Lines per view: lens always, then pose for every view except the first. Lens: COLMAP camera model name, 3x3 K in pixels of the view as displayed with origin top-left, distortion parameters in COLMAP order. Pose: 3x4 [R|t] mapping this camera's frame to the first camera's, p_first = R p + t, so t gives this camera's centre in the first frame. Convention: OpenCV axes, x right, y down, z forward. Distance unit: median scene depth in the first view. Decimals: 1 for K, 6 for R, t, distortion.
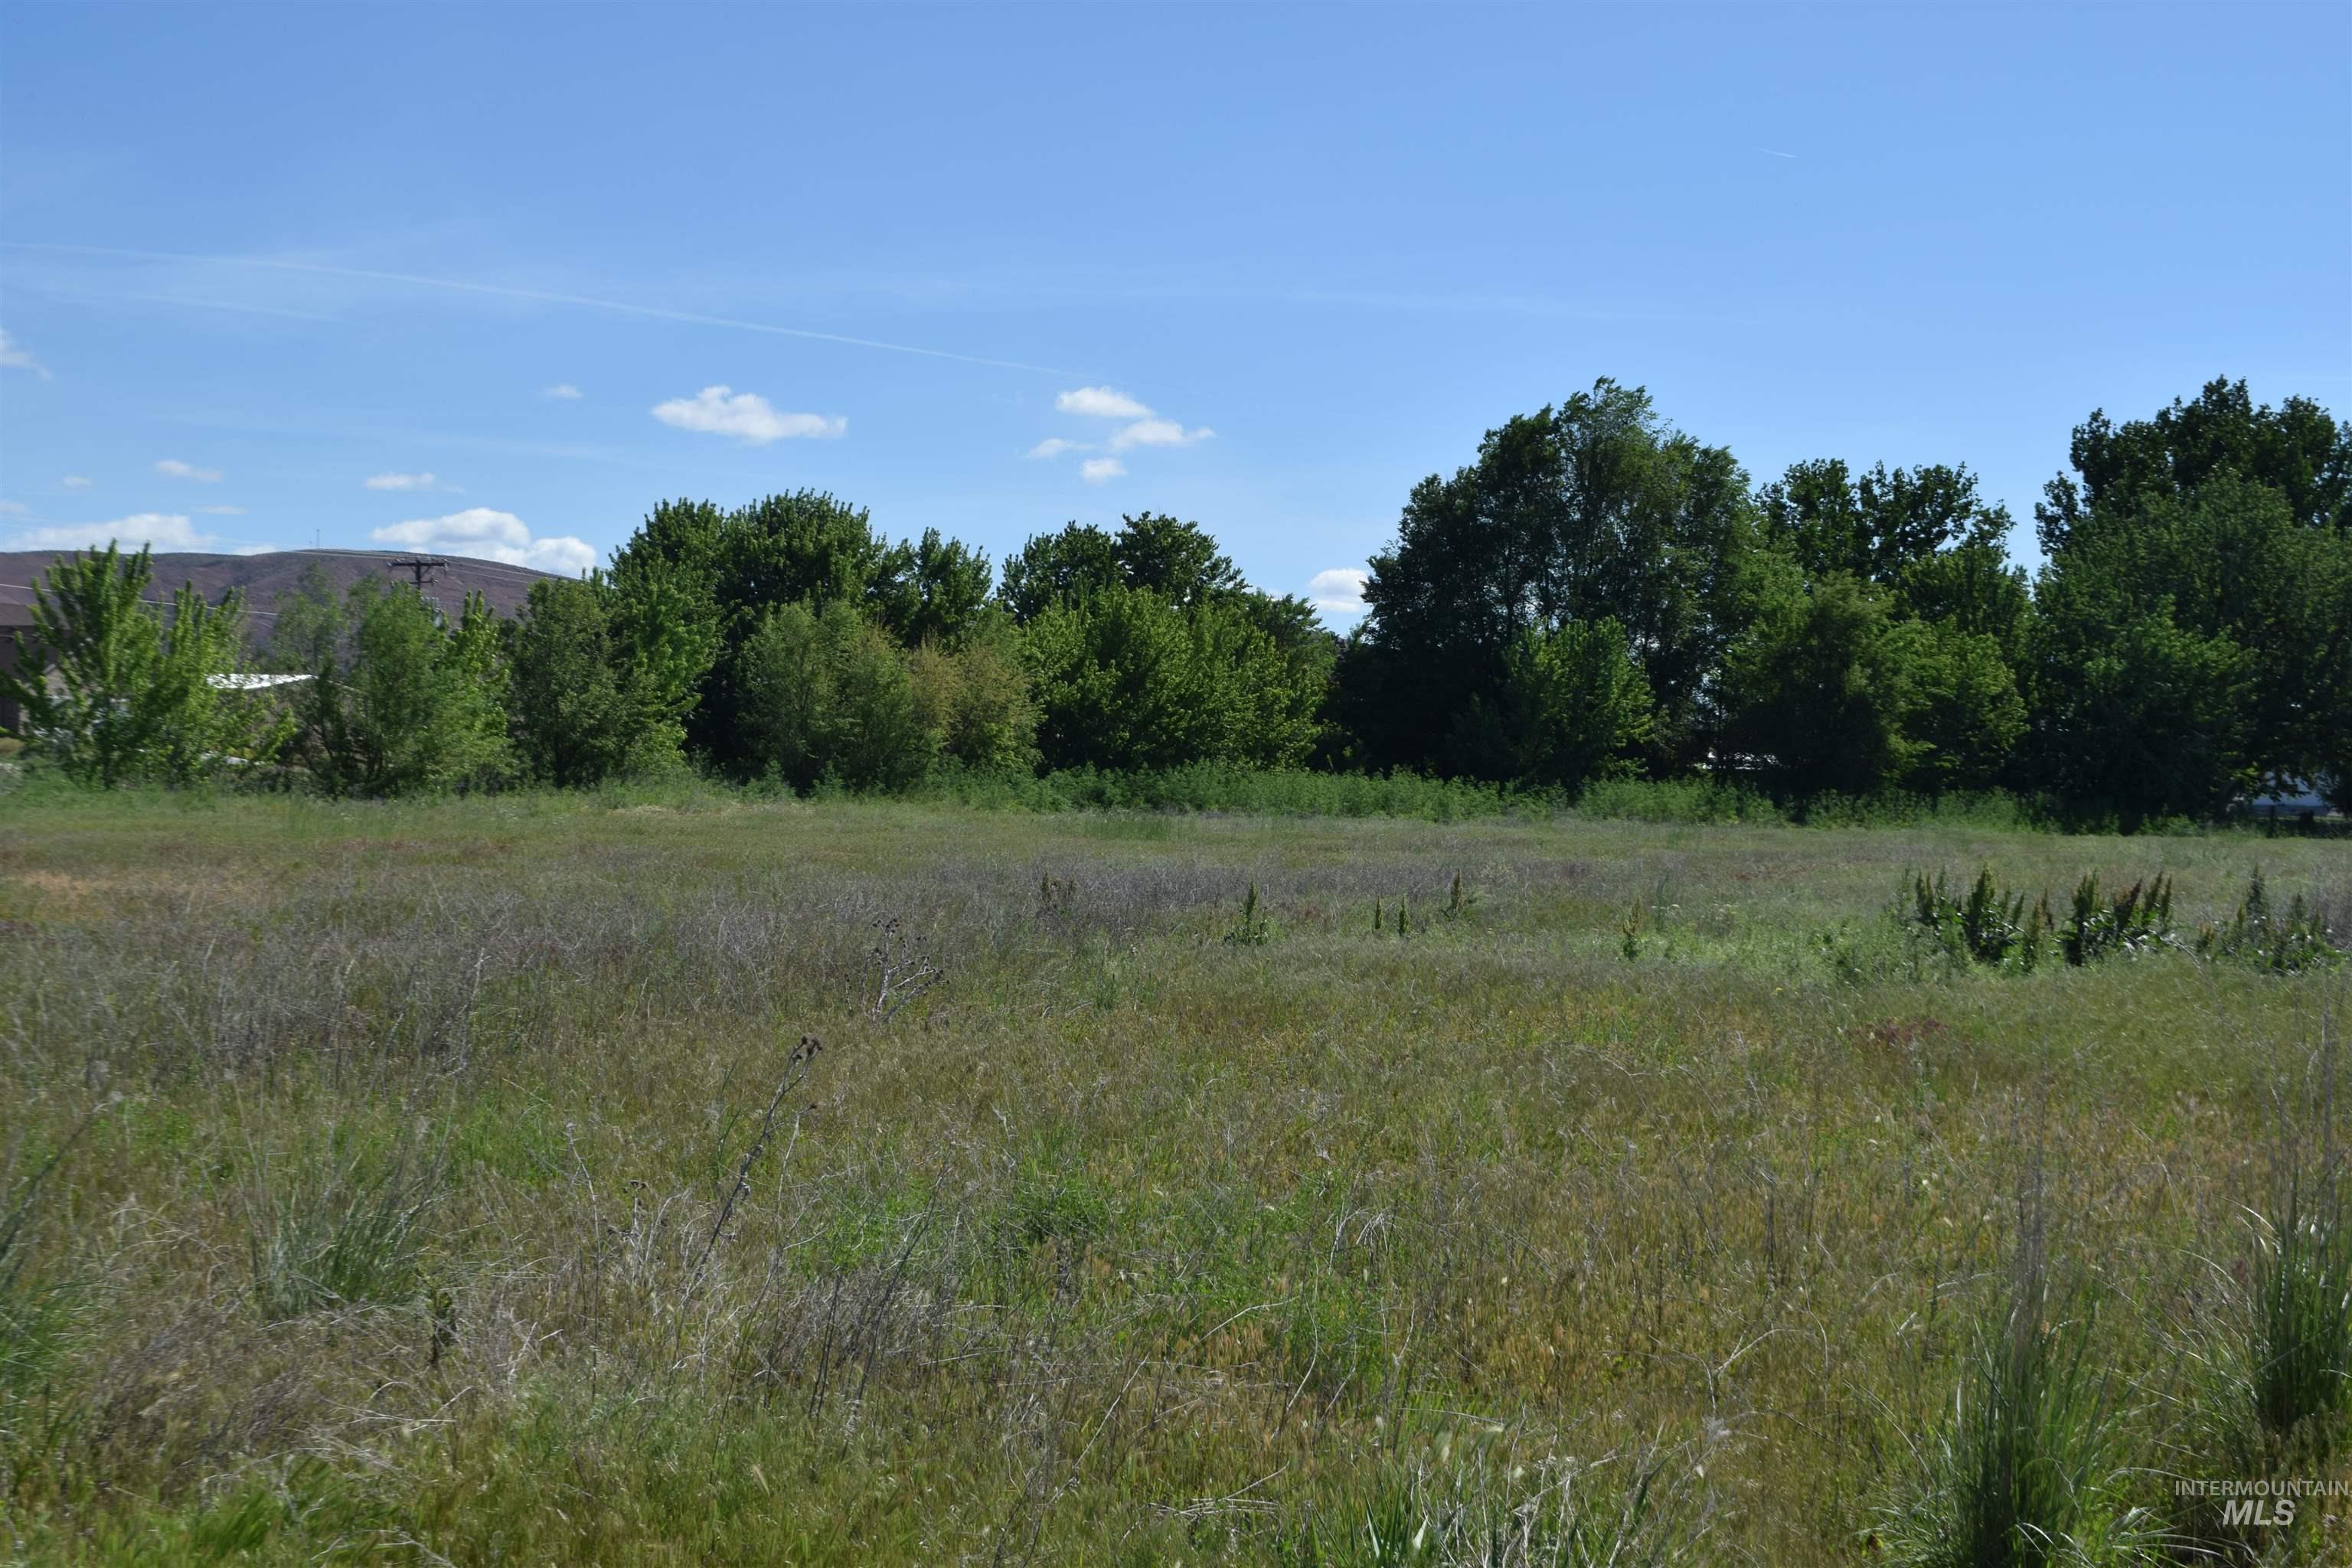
lens RADIAL K [[2972.1, 0, 1185.9], [0, 2972.1, 804.8], [0, 0, 1]] dist [-0.050160, 0.000000]
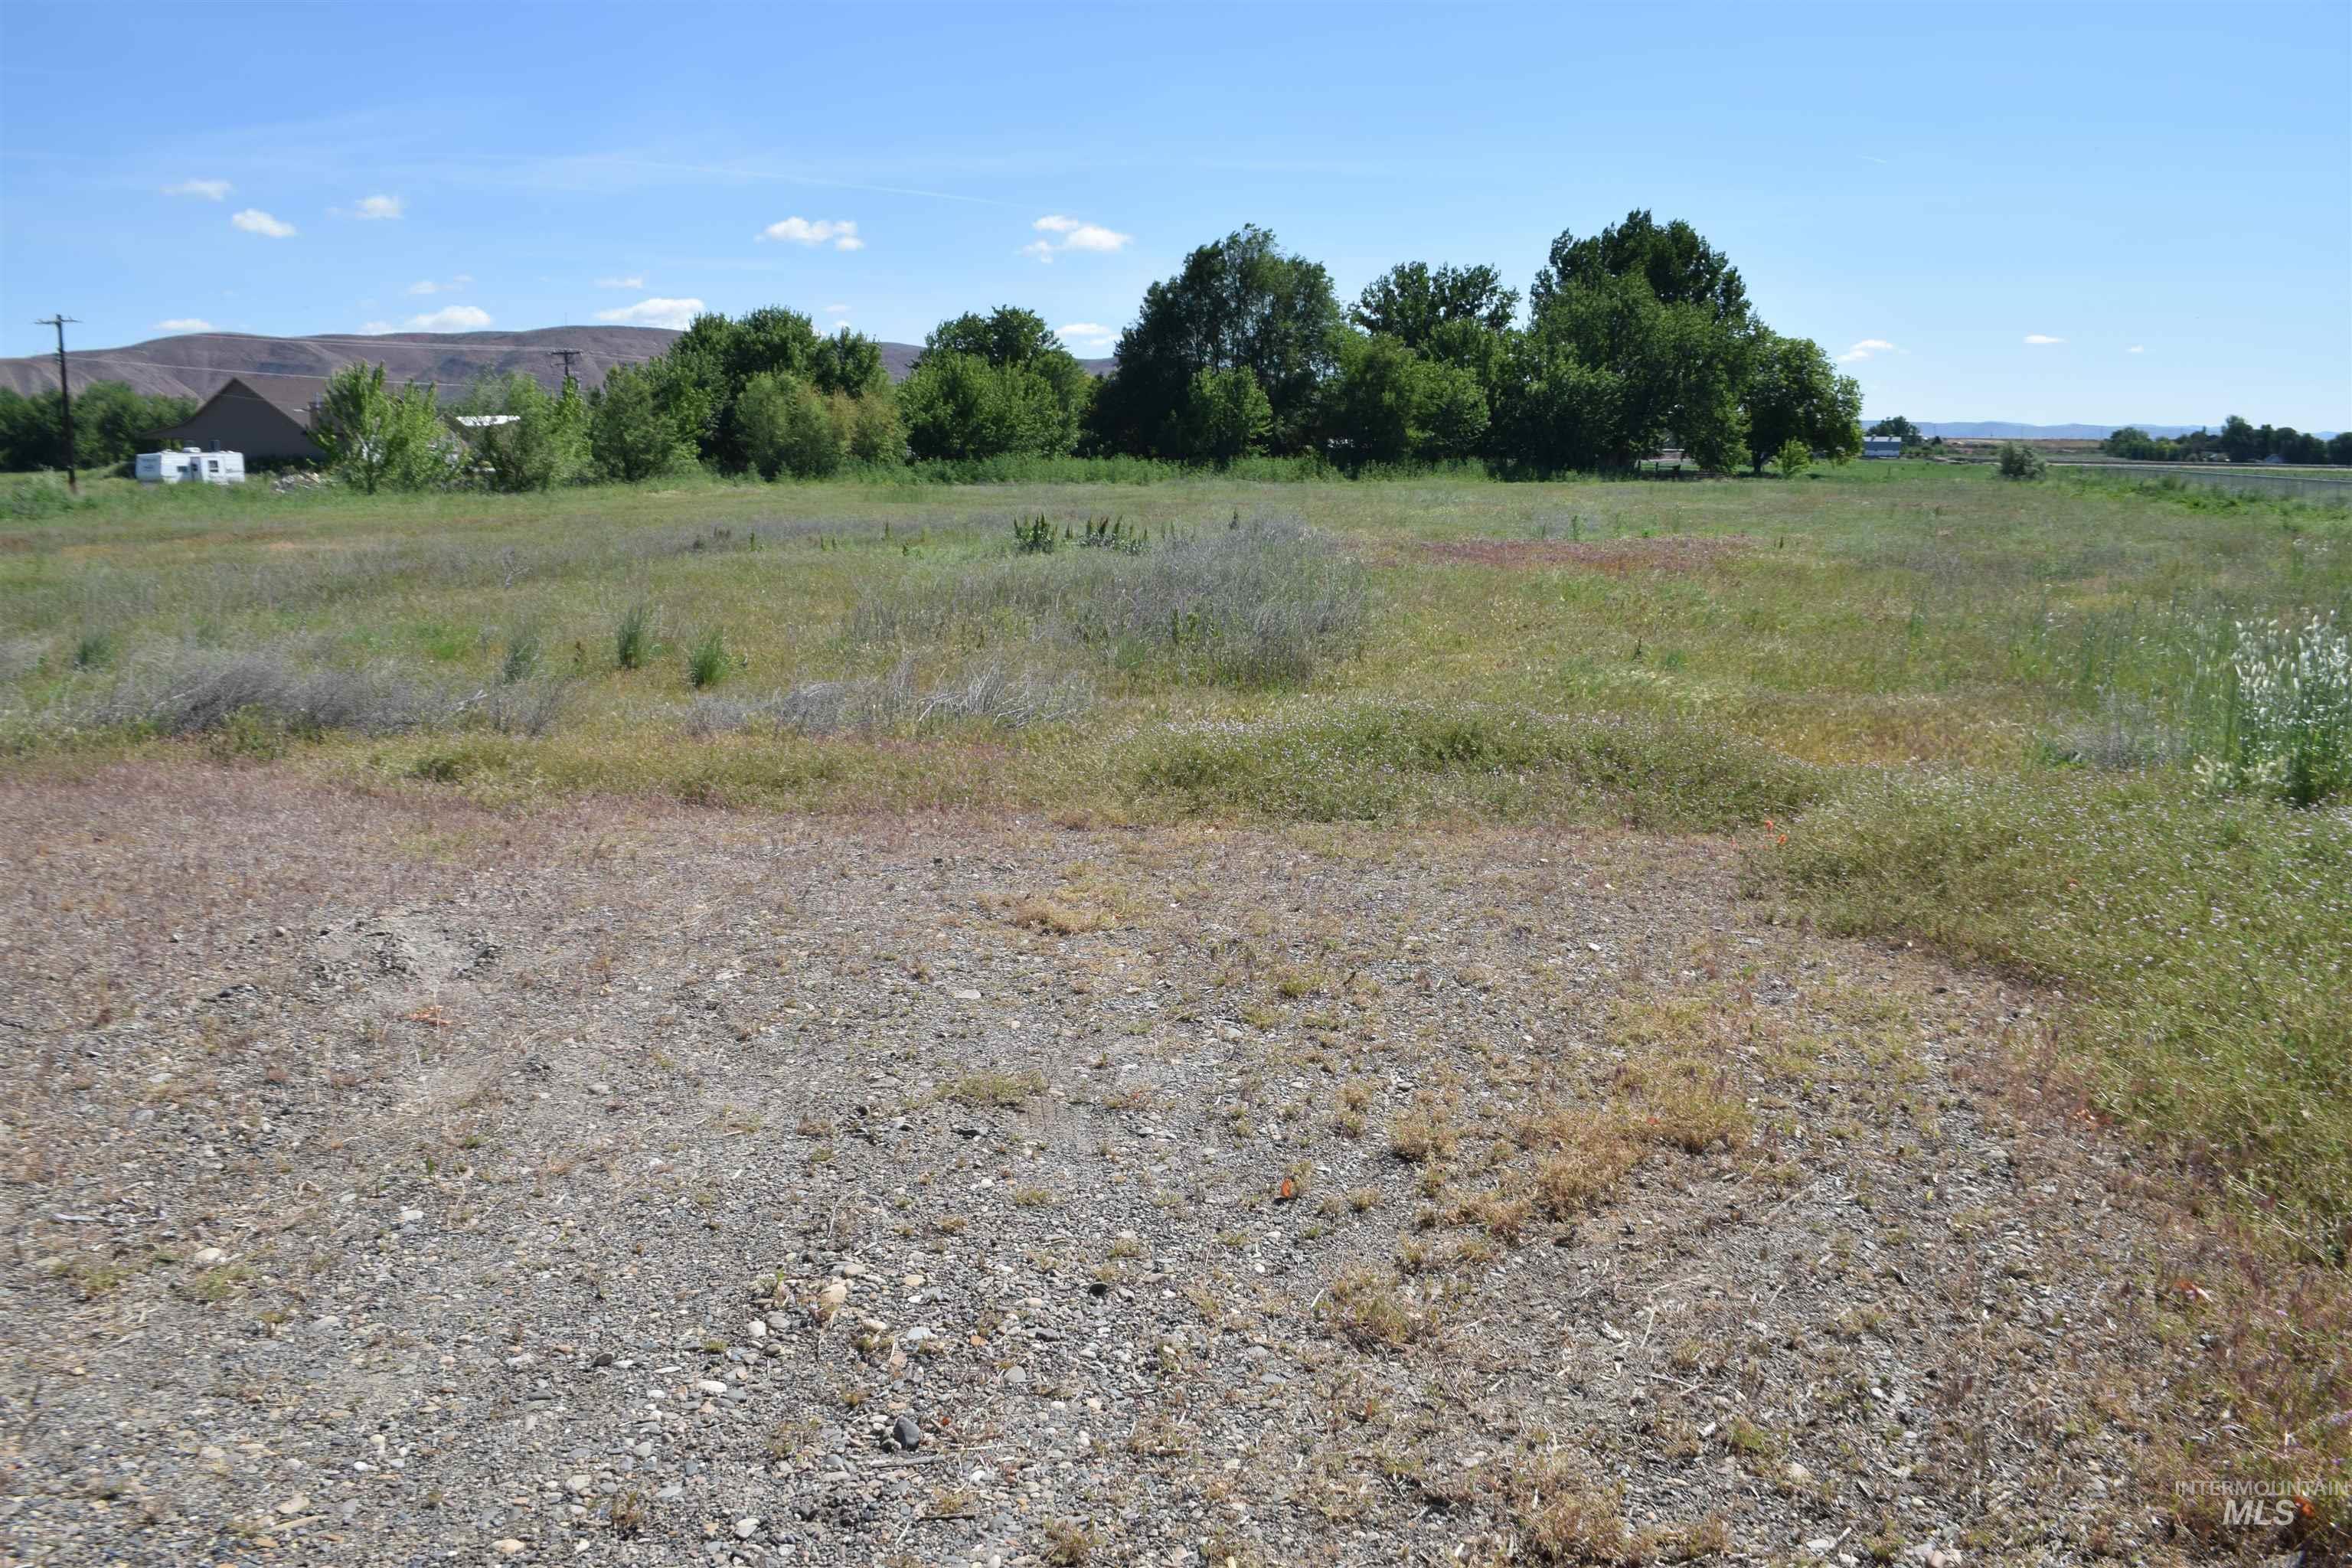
lens RADIAL K [[1814.4, 0, 1181.8], [0, 1814.4, 793.6], [0, 0, 1]] dist [-0.070117, -0.006108]
pose [[0.999143, -0.030613, 0.027870, 0.066638], [0.025224, 0.983974, 0.176518, -0.002705], [-0.032827, -0.175664, 0.983903, -0.101197]]
